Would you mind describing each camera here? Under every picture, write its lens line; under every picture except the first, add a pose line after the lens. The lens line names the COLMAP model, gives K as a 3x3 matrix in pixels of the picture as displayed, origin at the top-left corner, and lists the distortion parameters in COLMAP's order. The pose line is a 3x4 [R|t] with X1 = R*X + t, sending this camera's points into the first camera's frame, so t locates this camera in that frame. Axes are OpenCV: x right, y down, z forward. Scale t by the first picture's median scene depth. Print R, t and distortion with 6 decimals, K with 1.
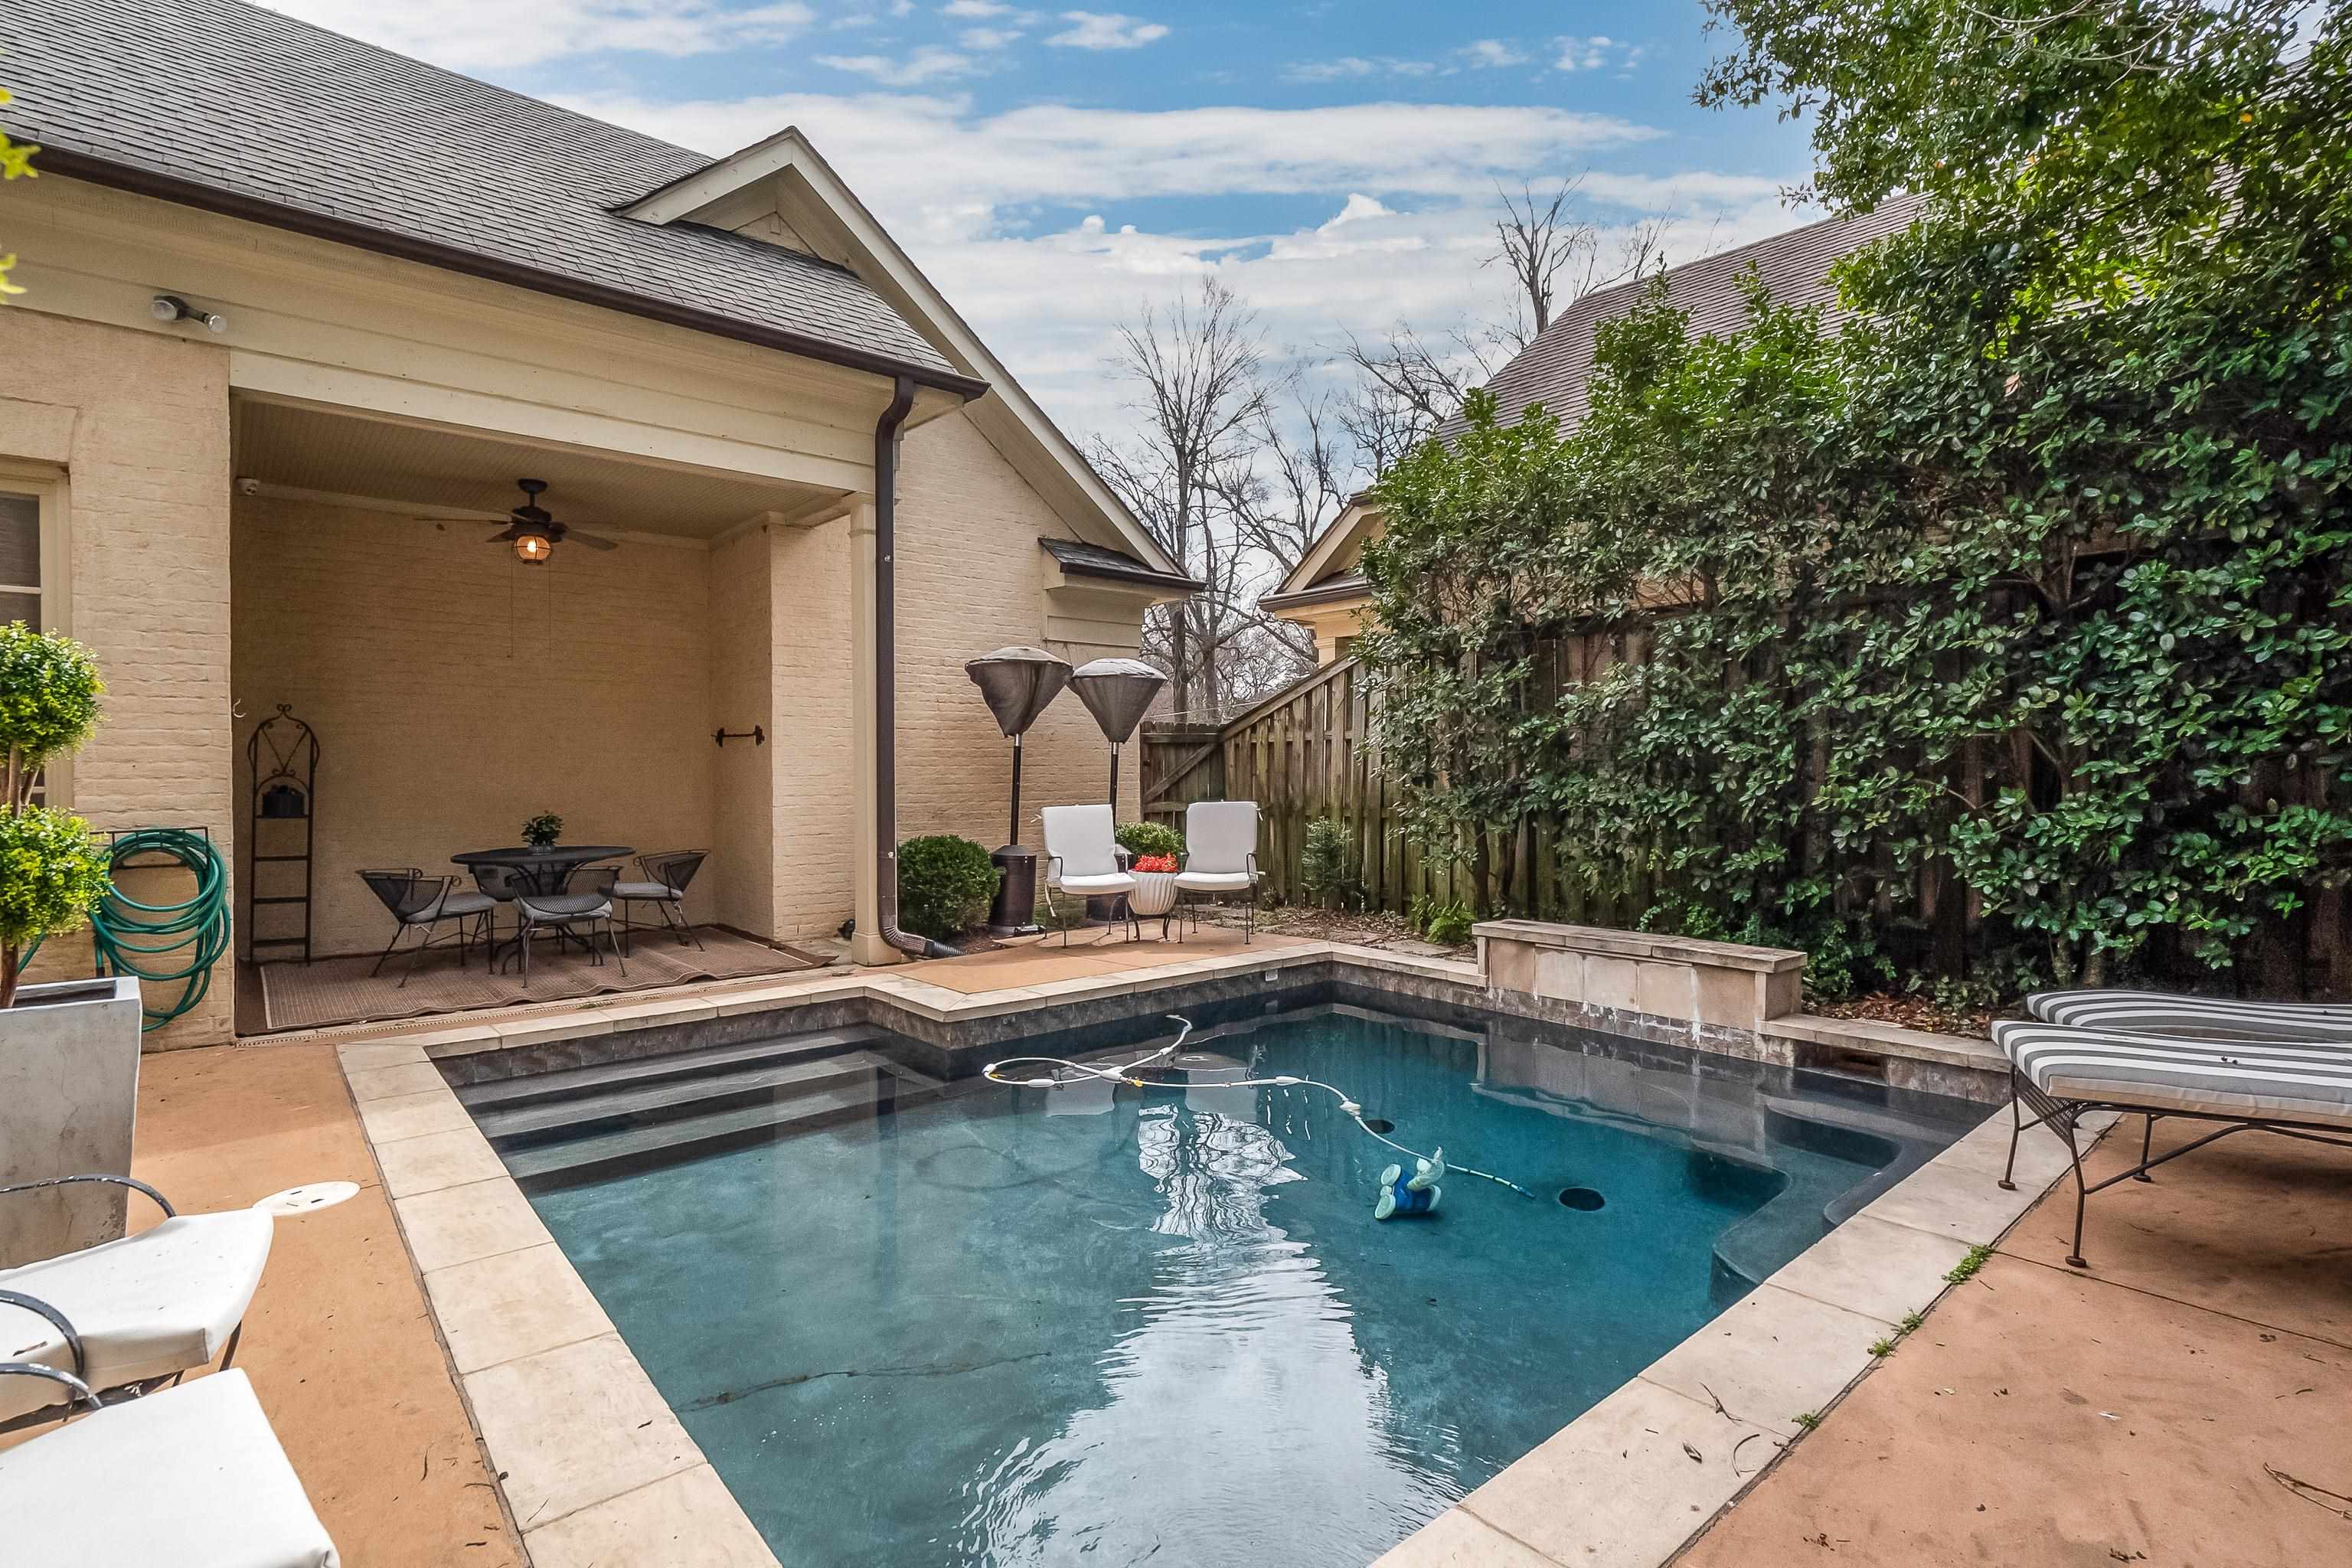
lens RADIAL K [[1147.8, 0, 1178.3], [0, 1147.8, 770.3], [0, 0, 1]] dist [-0.000123, -0.006314]
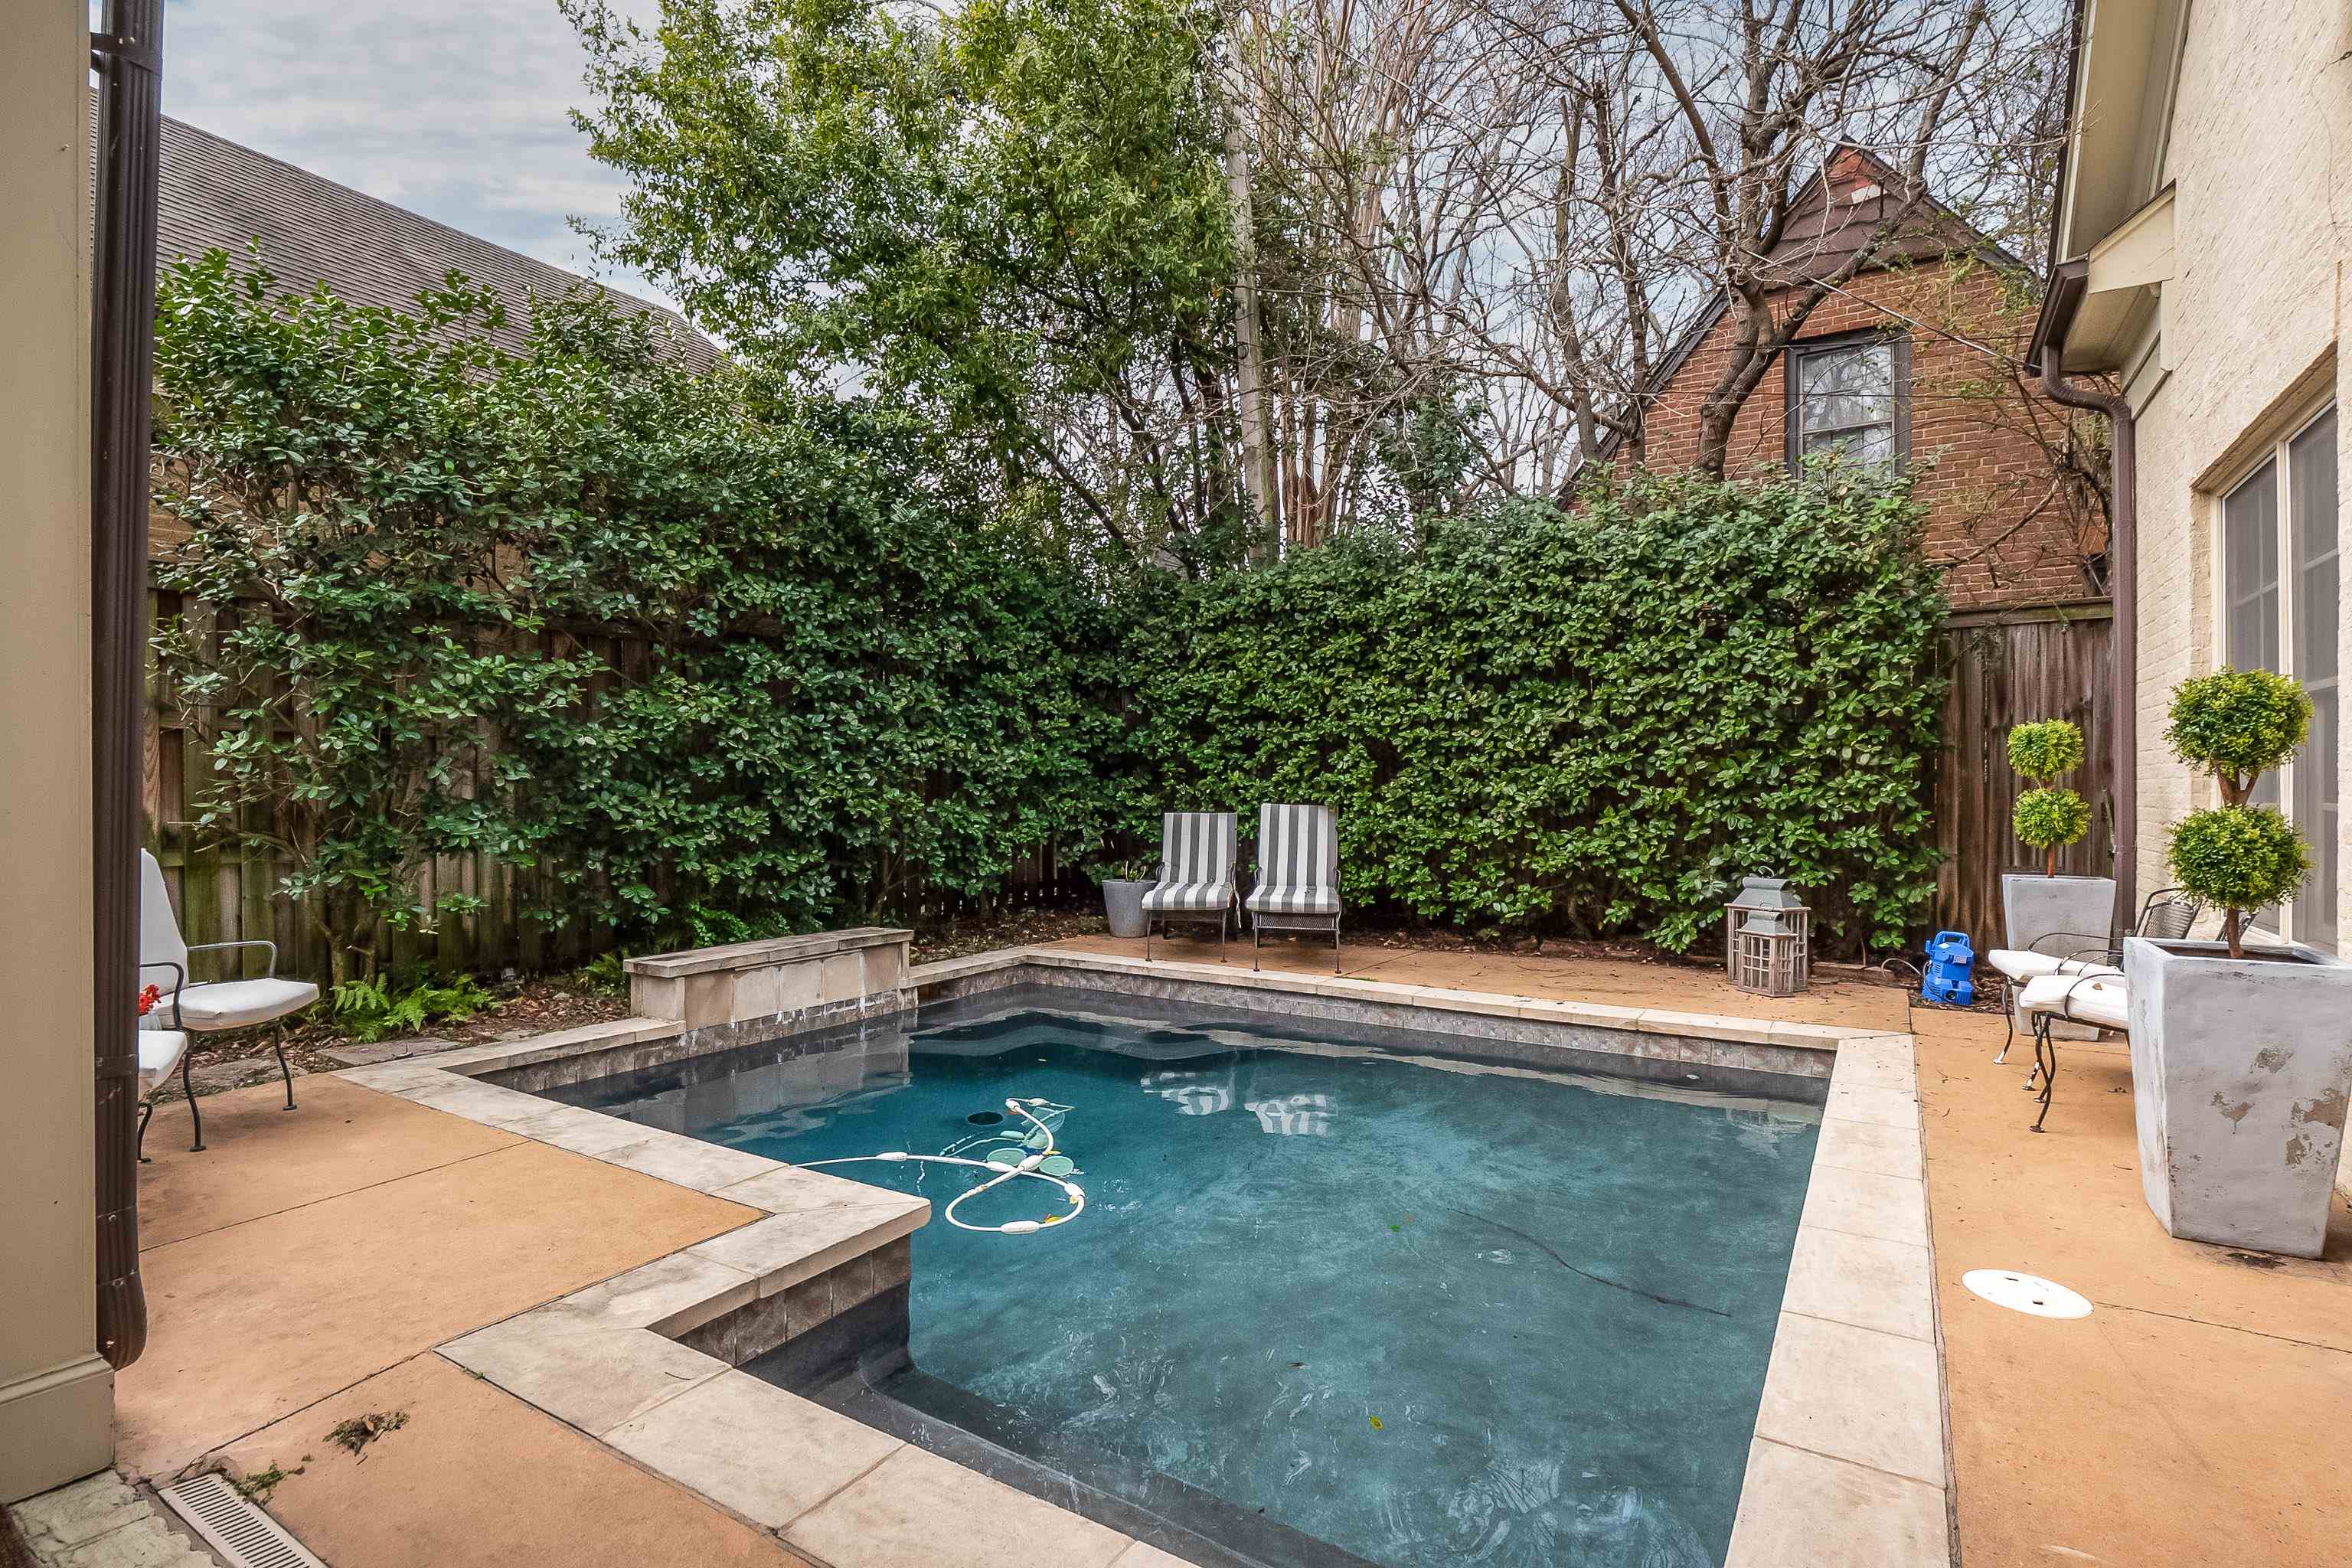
lens RADIAL K [[1147.8, 0, 1178.3], [0, 1147.8, 770.3], [0, 0, 1]] dist [-0.000123, -0.006314]
pose [[-0.313496, 0.019833, 0.949382, -0.846092], [0.006427, 0.999803, -0.018764, 0.010348], [-0.949568, 0.000219, -0.313562, 1.145377]]
